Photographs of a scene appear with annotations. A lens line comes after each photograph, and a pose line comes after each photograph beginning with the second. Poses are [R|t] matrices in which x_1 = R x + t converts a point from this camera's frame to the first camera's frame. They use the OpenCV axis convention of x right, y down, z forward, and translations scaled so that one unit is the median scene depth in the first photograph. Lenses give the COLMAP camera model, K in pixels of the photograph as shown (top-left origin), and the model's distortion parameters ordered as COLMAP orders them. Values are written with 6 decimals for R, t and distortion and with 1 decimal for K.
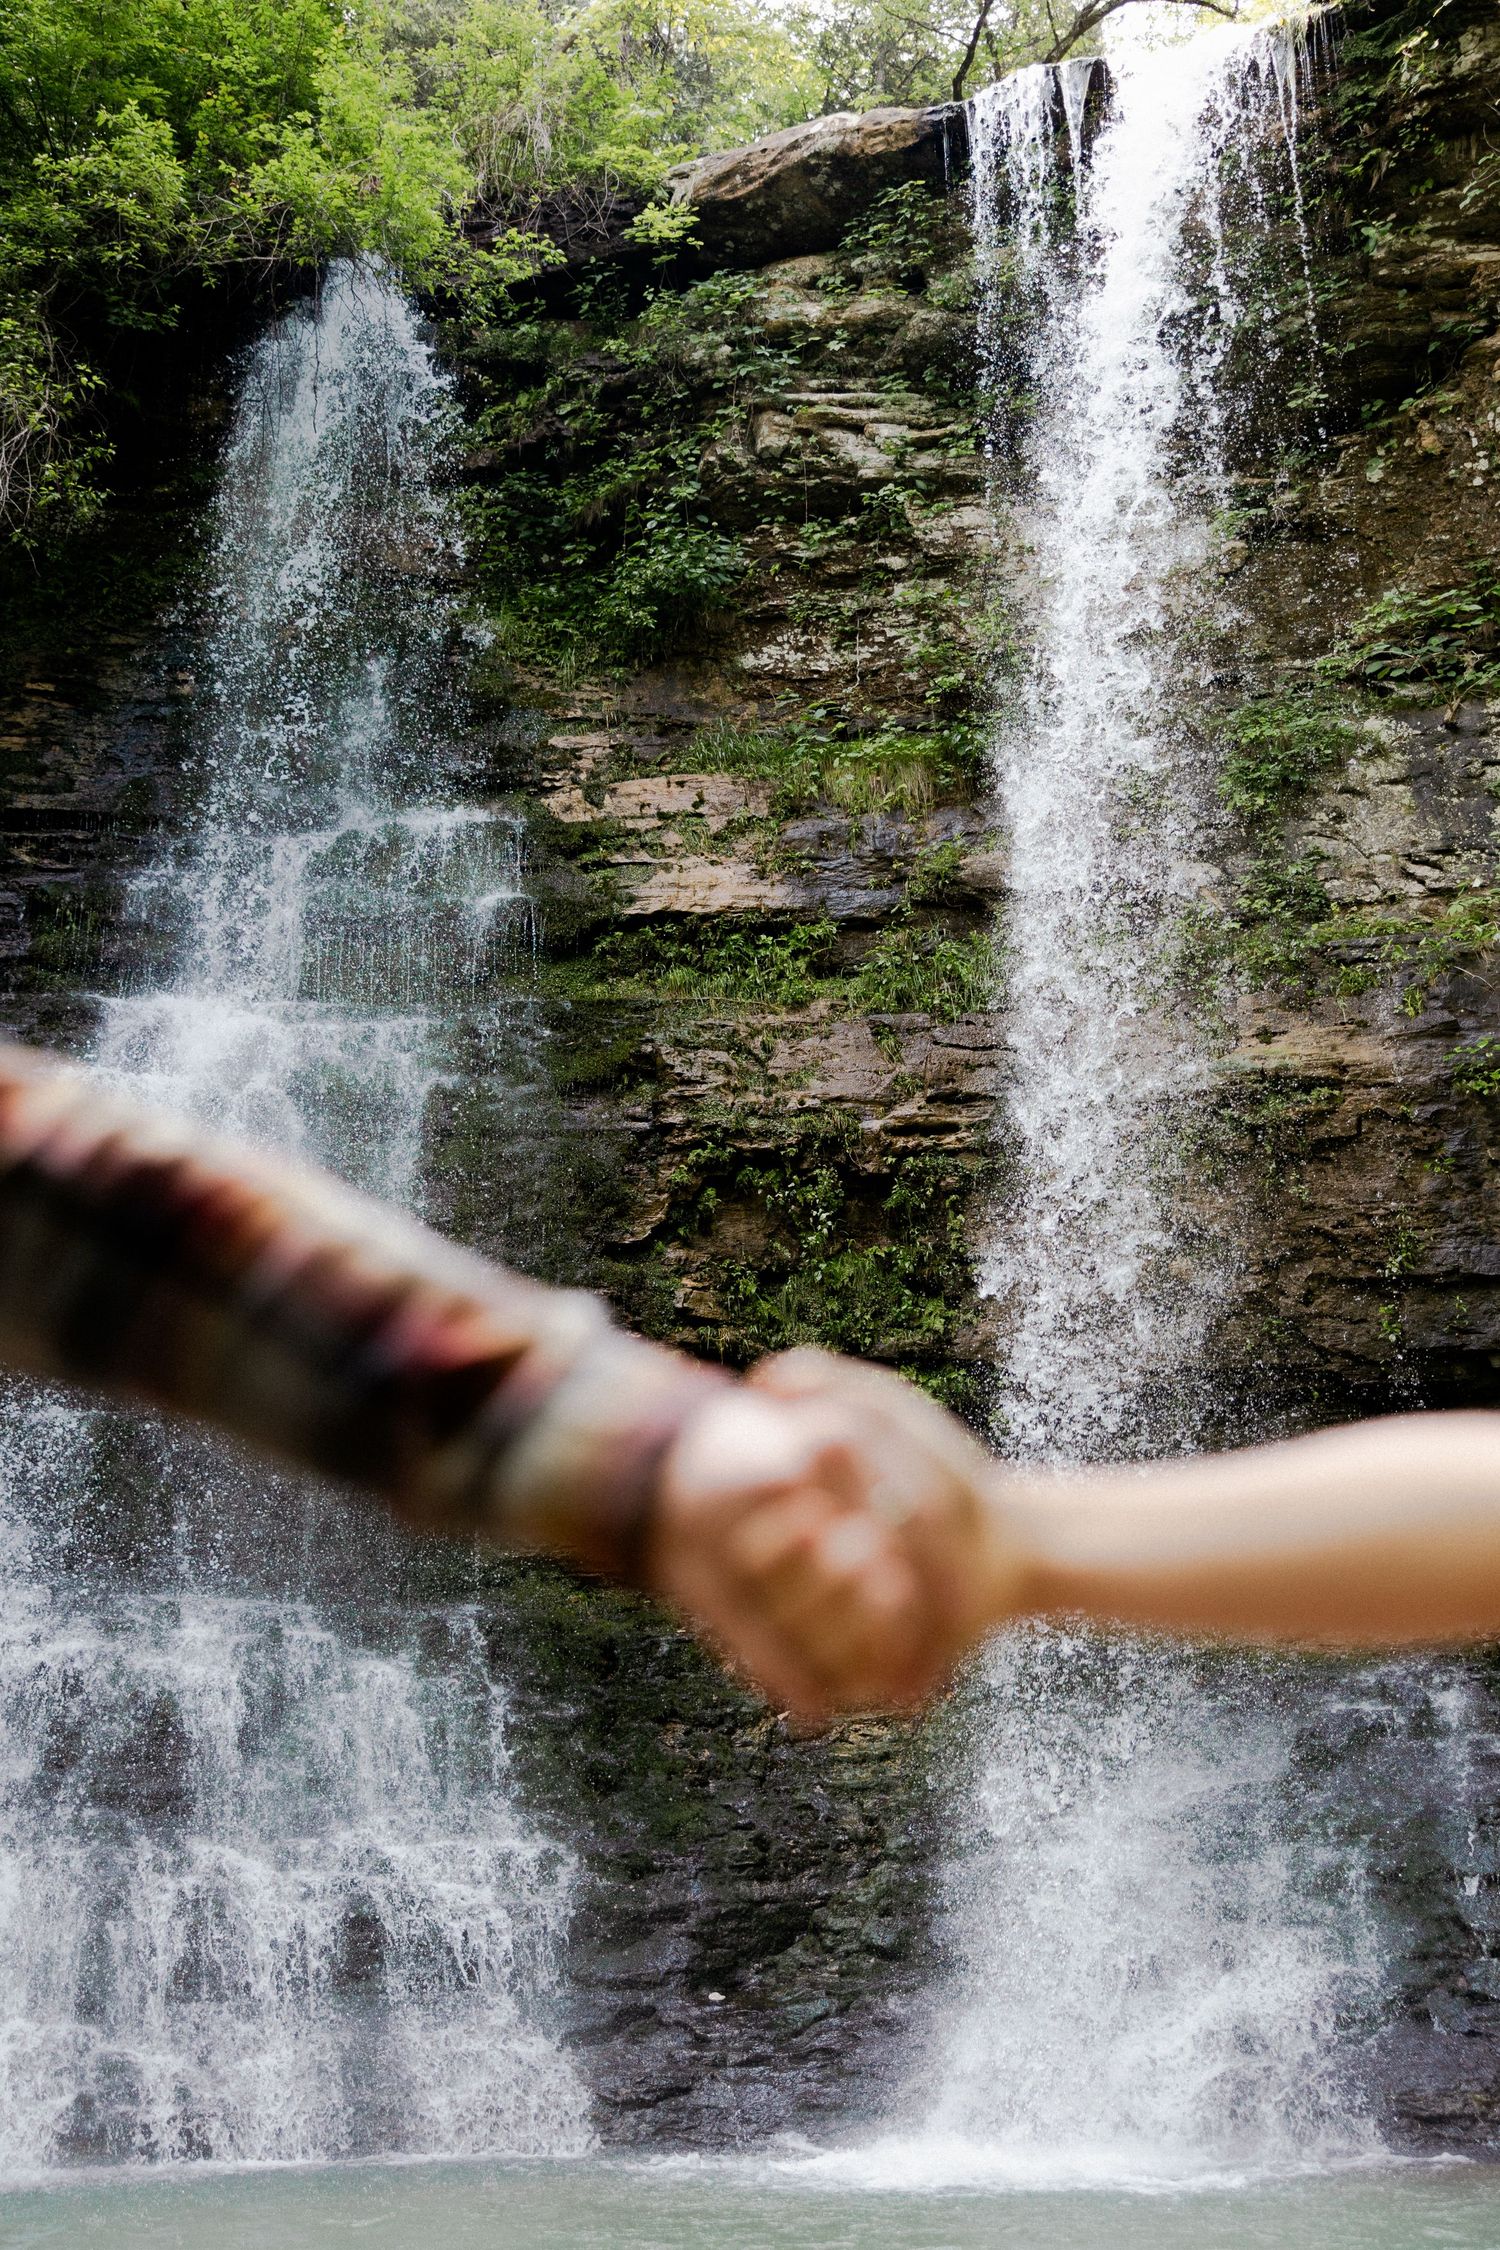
lens RADIAL K [[2474.2, 0, 689.7], [0, 2474.2, 1071.3], [0, 0, 1]] dist [-0.002632, 0.020893]
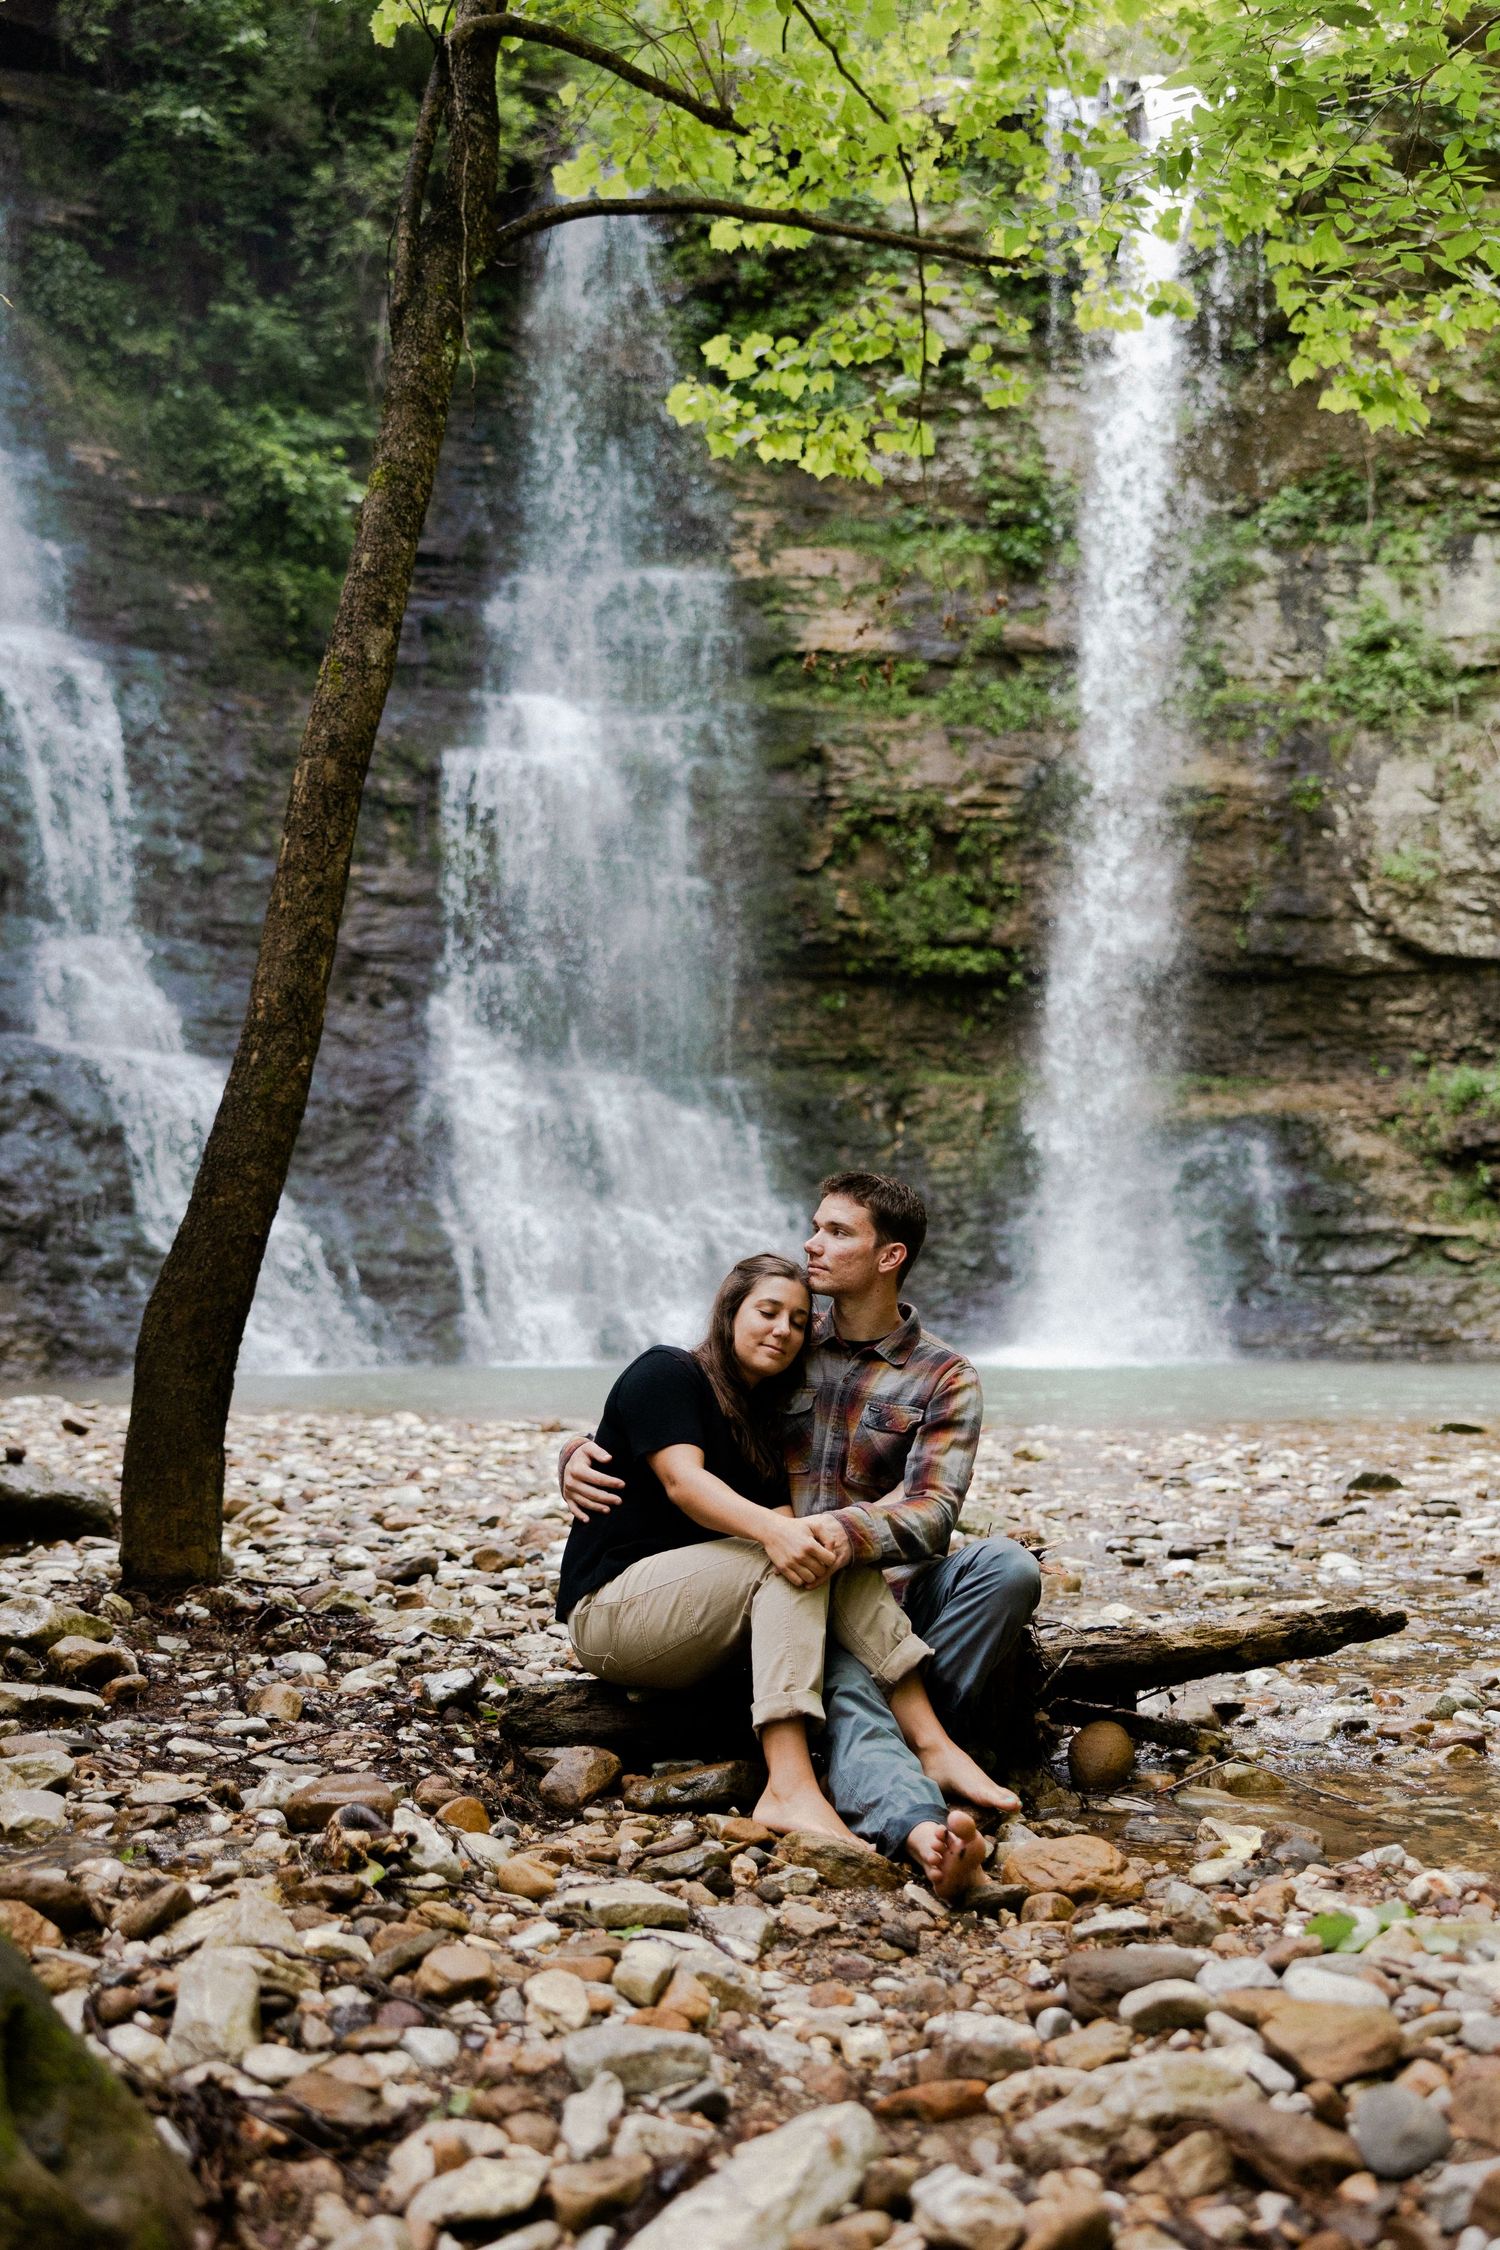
lens RADIAL K [[2325.8, 0, 768.1], [0, 2325.8, 1115.5], [0, 0, 1]] dist [0.009071, -0.009663]
pose [[0.985785, 0.025082, 0.166126, -0.295169], [-0.067878, 0.963960, 0.257243, -0.164629], [-0.153687, -0.264862, 0.951960, -0.514586]]
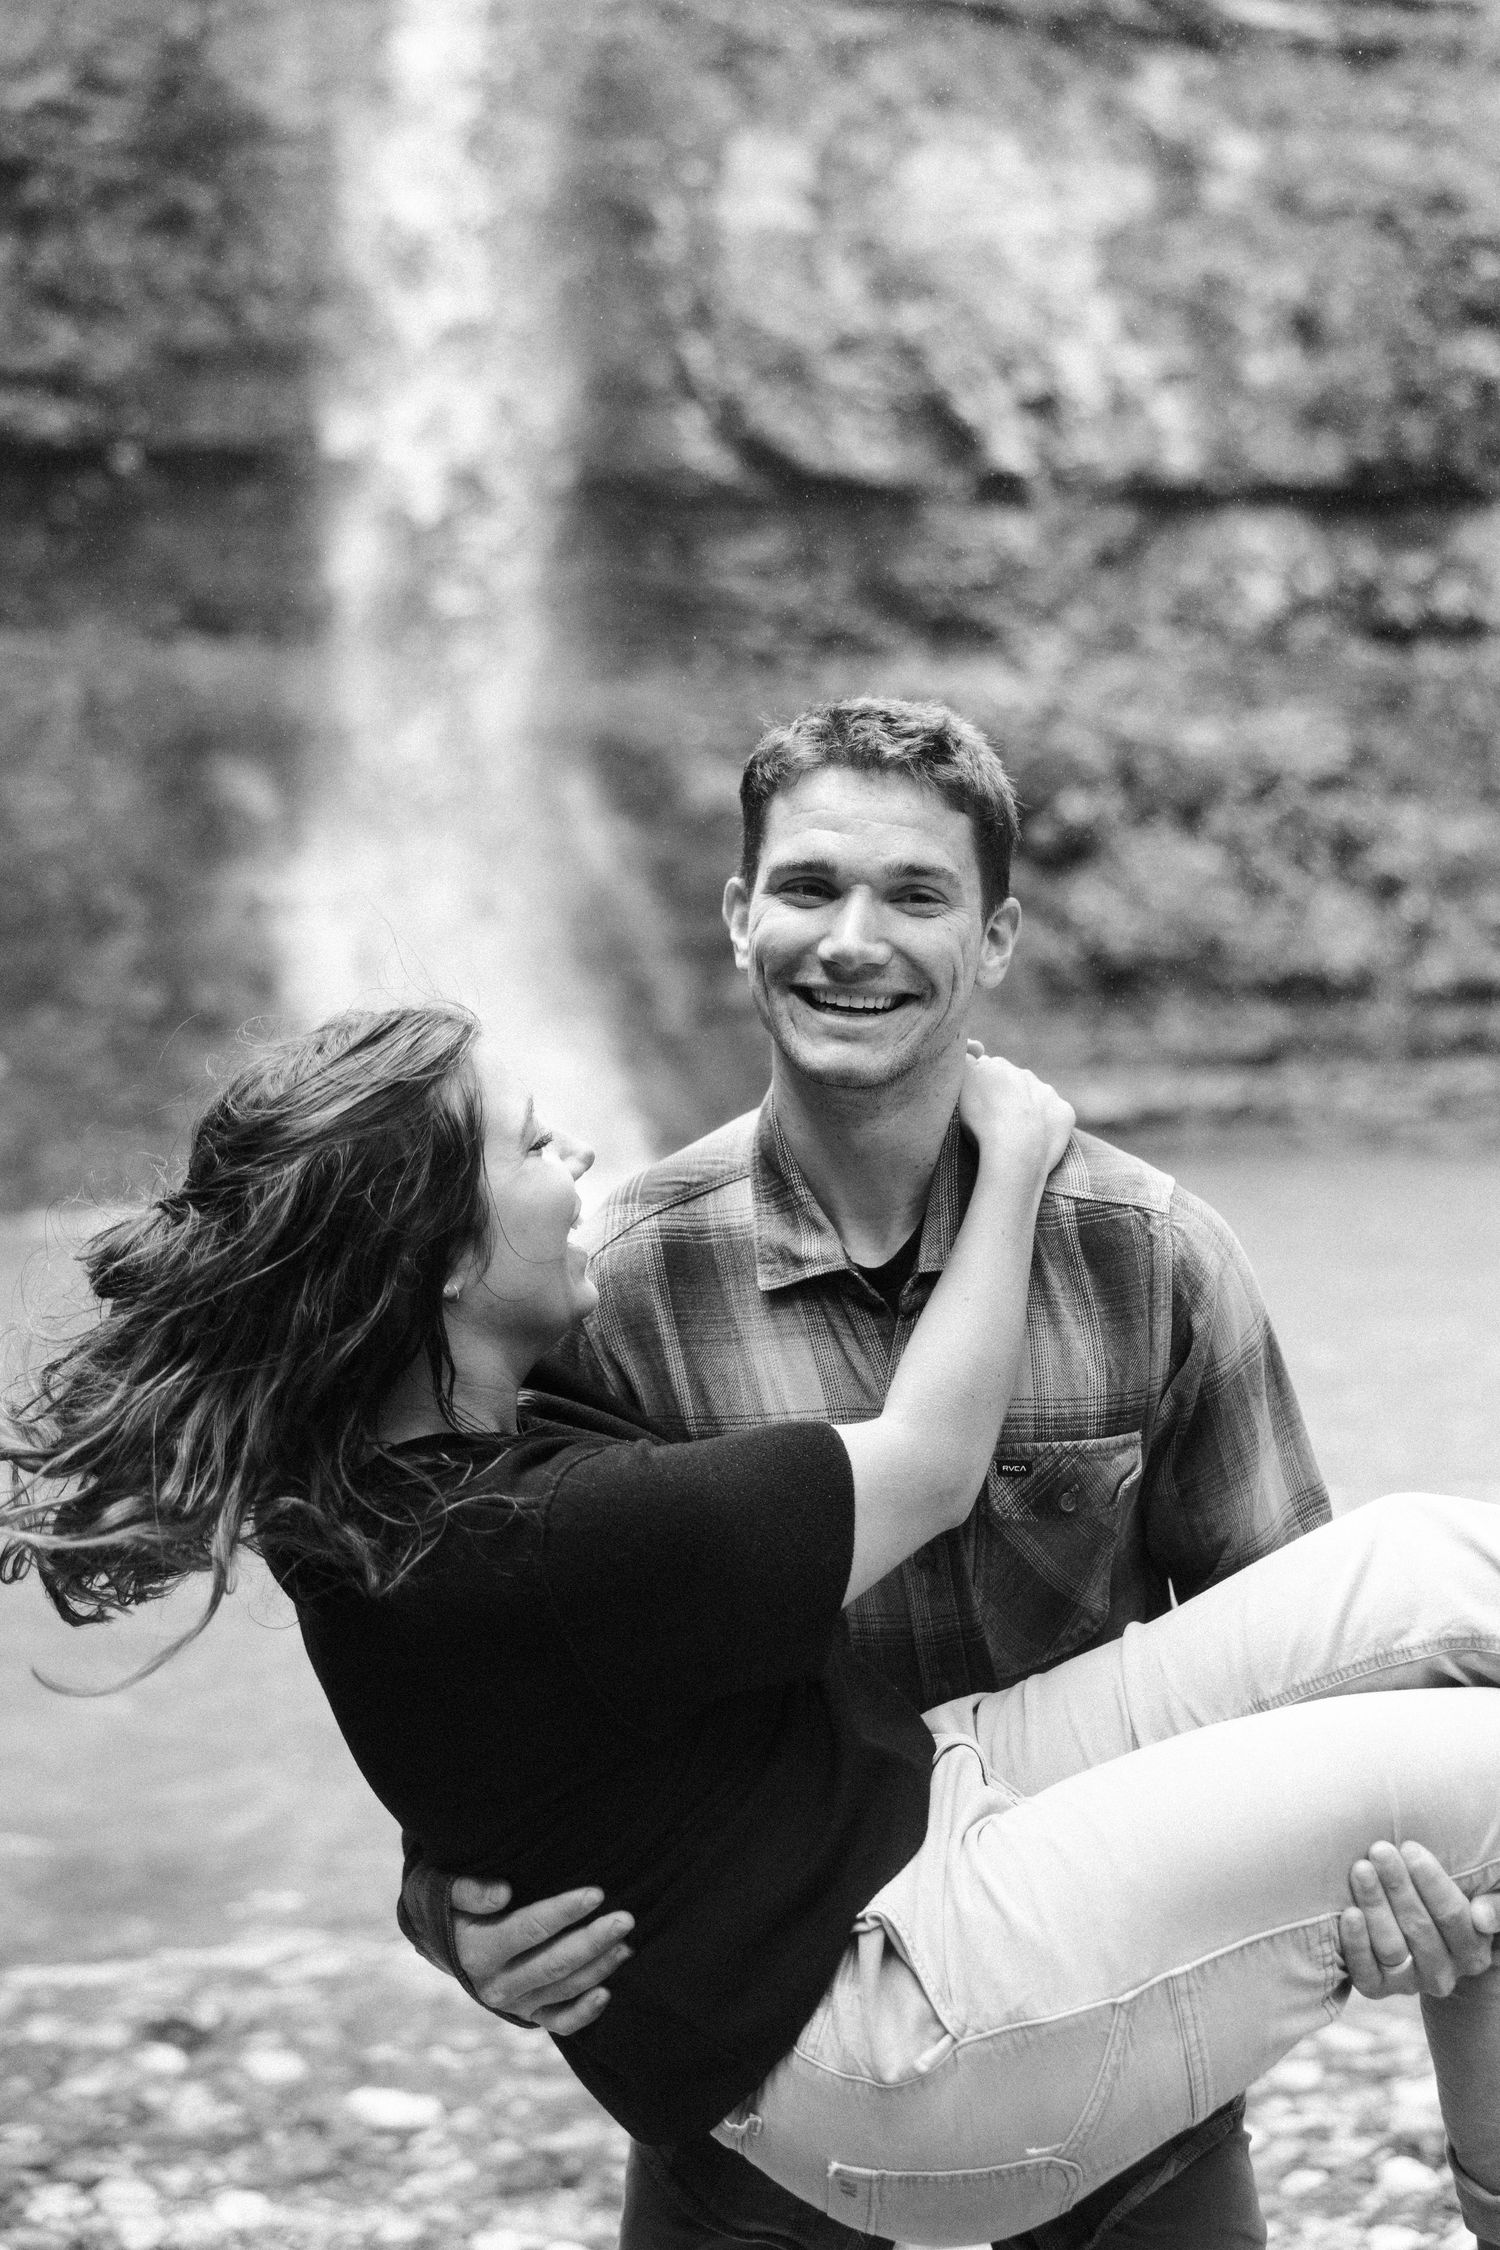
lens RADIAL K [[2872.0, 0, 744.9], [0, 2872.0, 1046.4], [0, 0, 1]] dist [0.014712, -0.040822]
pose [[0.734784, -0.029131, 0.677675, -0.410585], [-0.230542, 0.928875, 0.289900, -0.019300], [-0.637921, -0.369246, 0.675807, 0.047395]]
